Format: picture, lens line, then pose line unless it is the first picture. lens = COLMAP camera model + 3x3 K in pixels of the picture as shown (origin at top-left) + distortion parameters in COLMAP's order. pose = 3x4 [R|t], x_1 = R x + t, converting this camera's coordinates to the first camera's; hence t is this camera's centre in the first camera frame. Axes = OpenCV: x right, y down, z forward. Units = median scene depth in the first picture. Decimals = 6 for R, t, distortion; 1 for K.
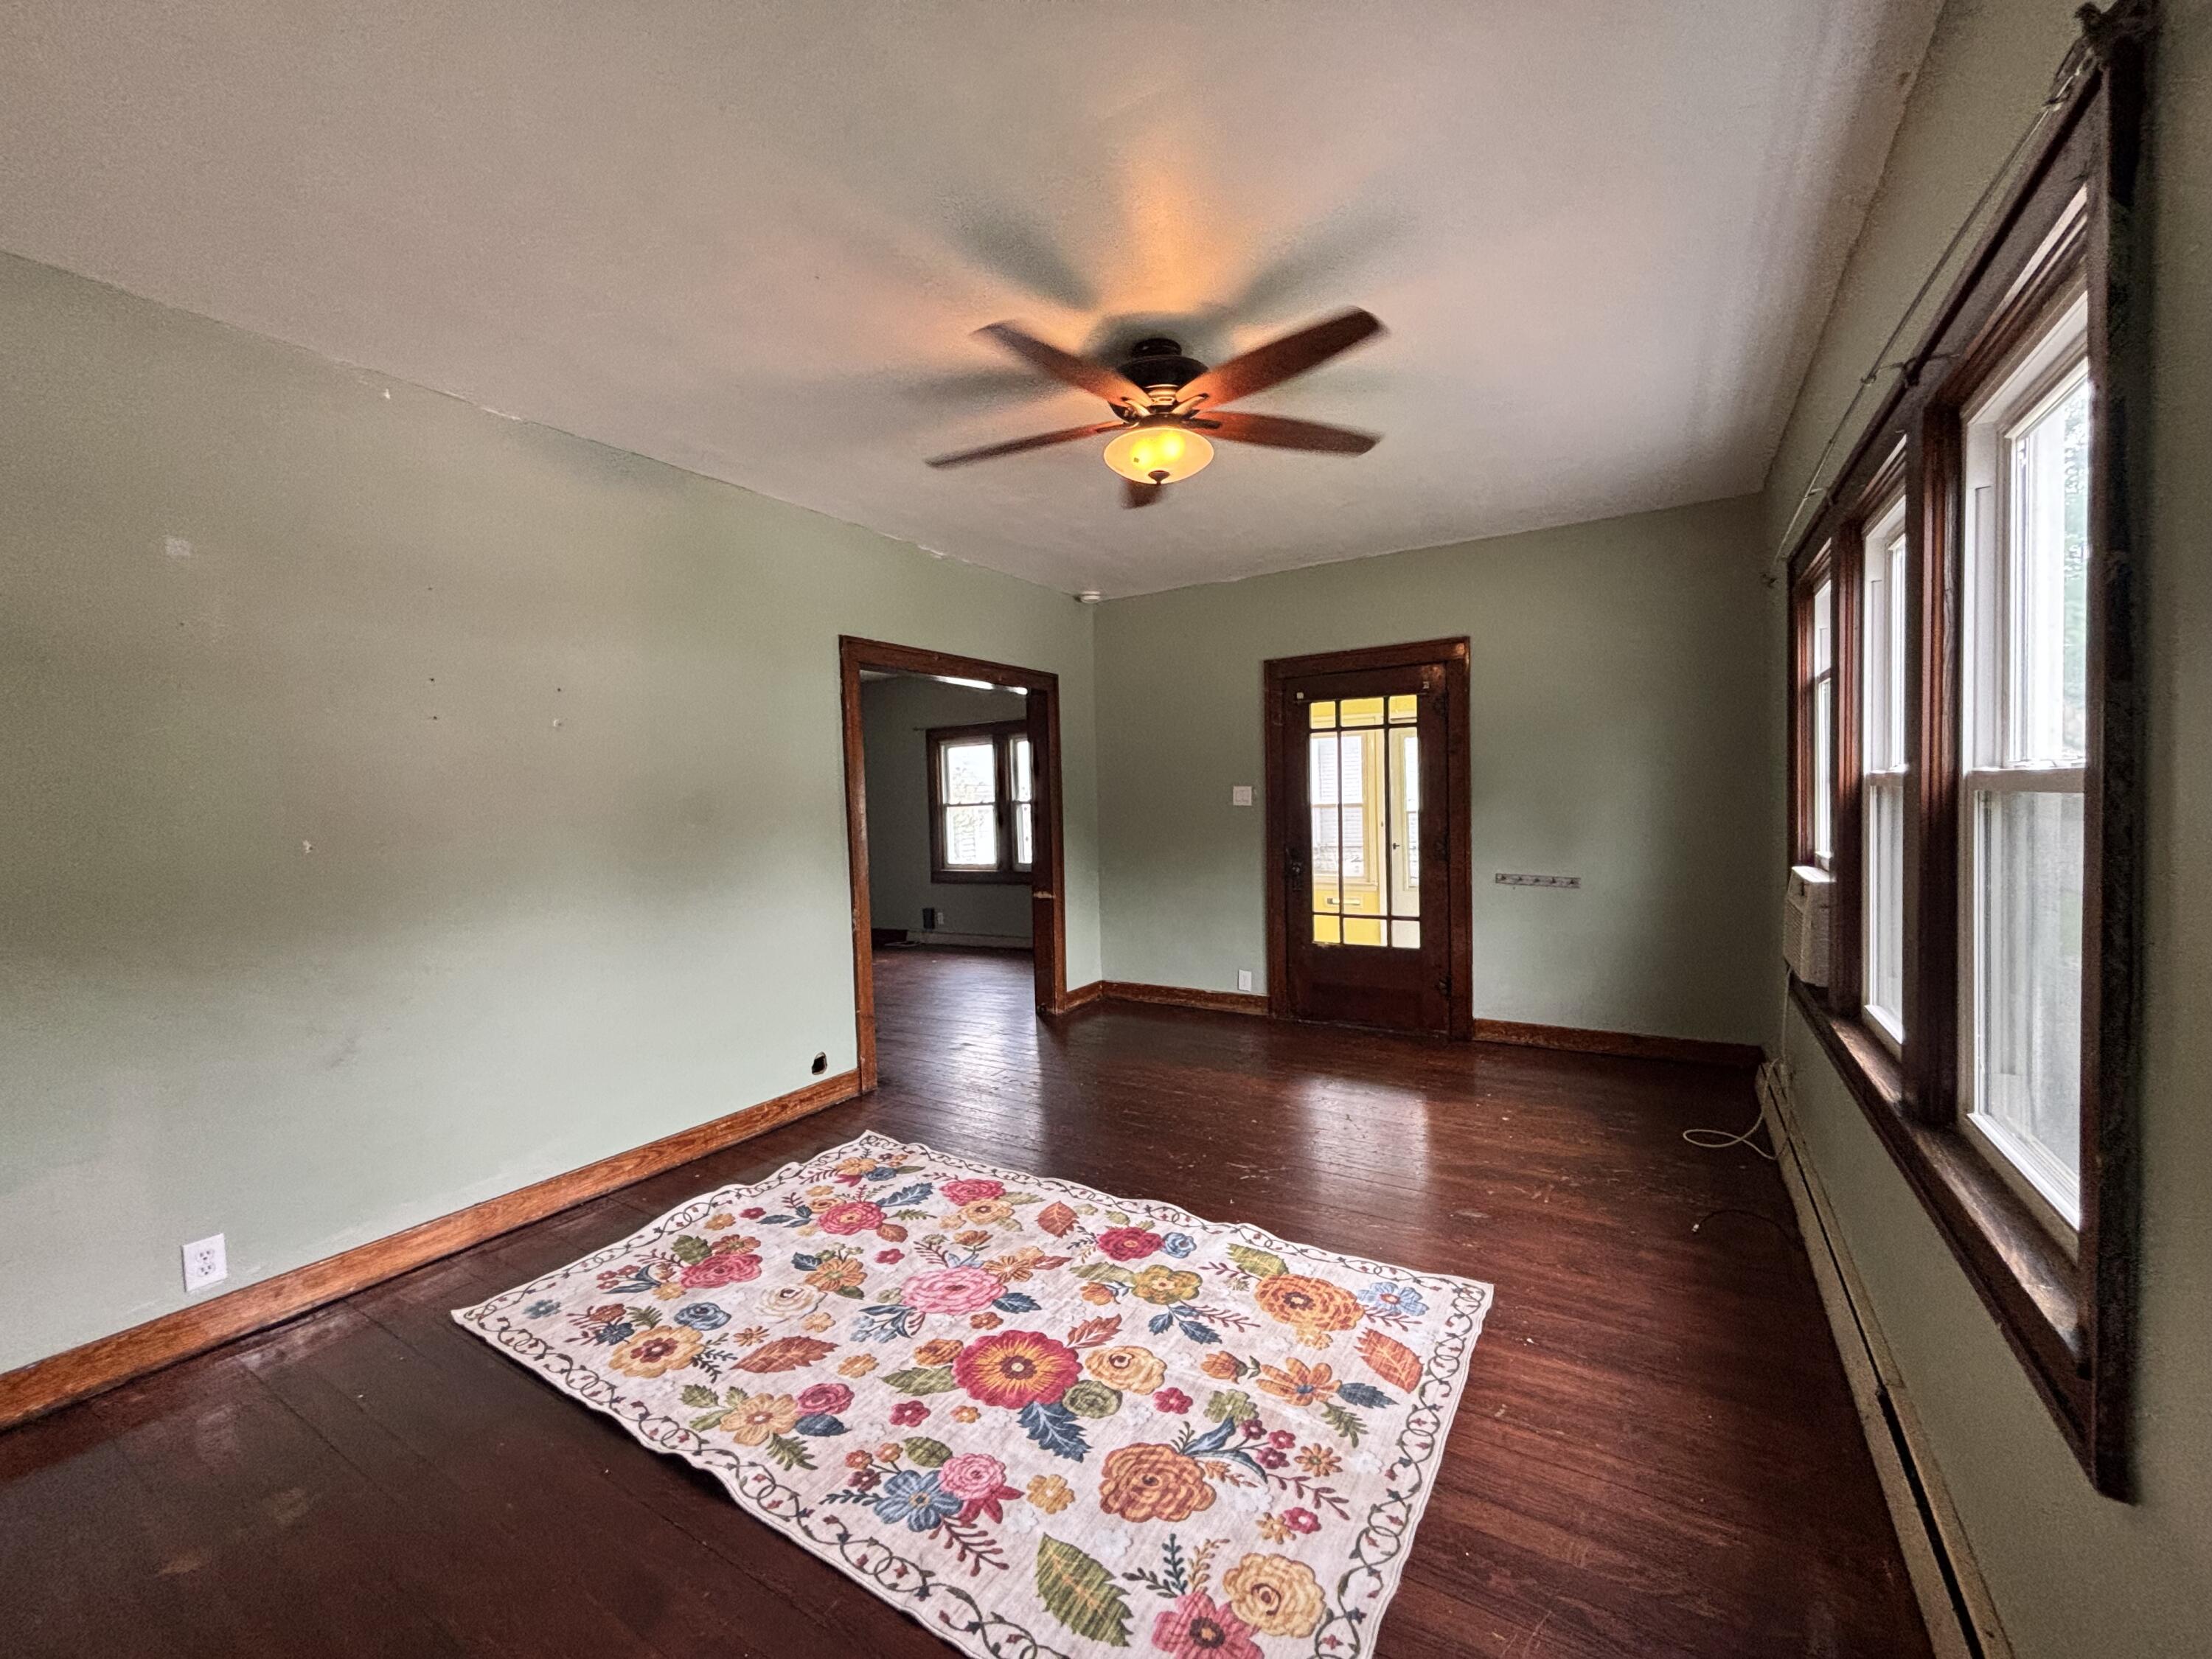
lens RADIAL K [[908.2, 0, 1105.8], [0, 908.2, 831.5], [0, 0, 1]] dist [-0.003384, 0.004402]
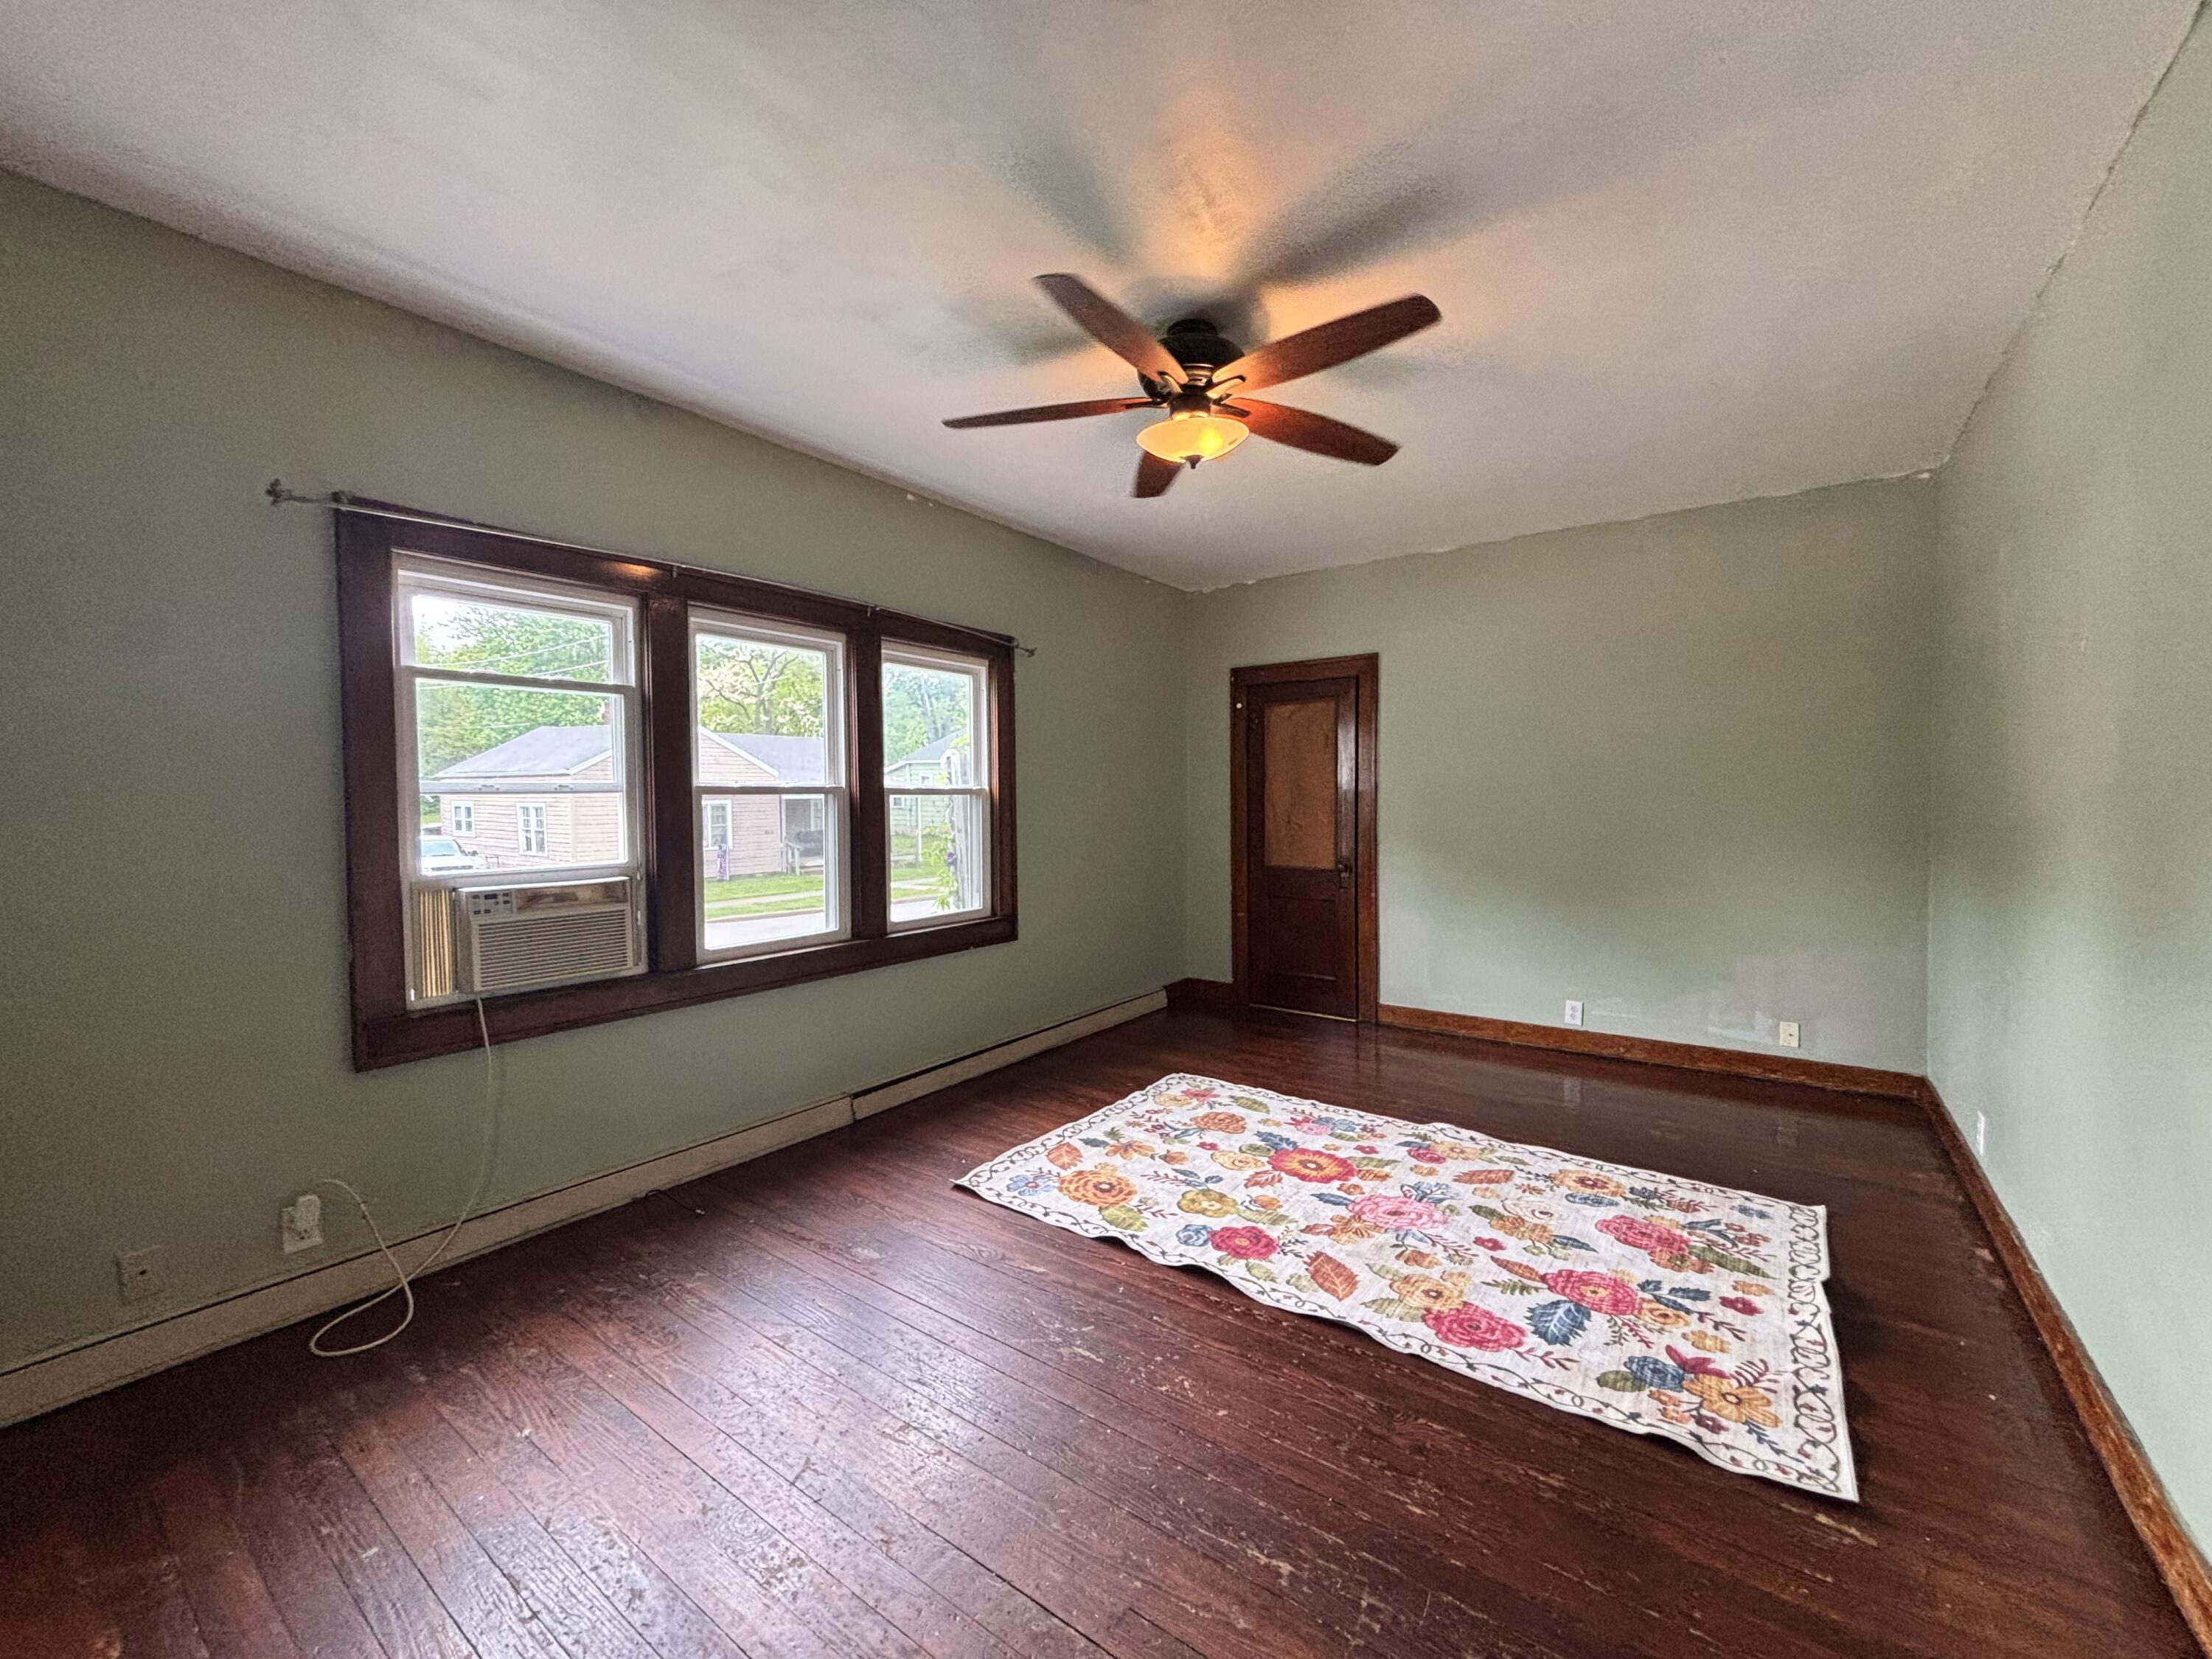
lens RADIAL K [[908.2, 0, 1099.6], [0, 908.2, 827.0], [0, 0, 1]] dist [-0.003384, 0.004402]
pose [[-0.996158, 0.027425, 0.083169, 0.100181], [0.033791, 0.996525, 0.076129, -0.080786], [-0.080792, 0.078647, -0.993623, 2.237373]]
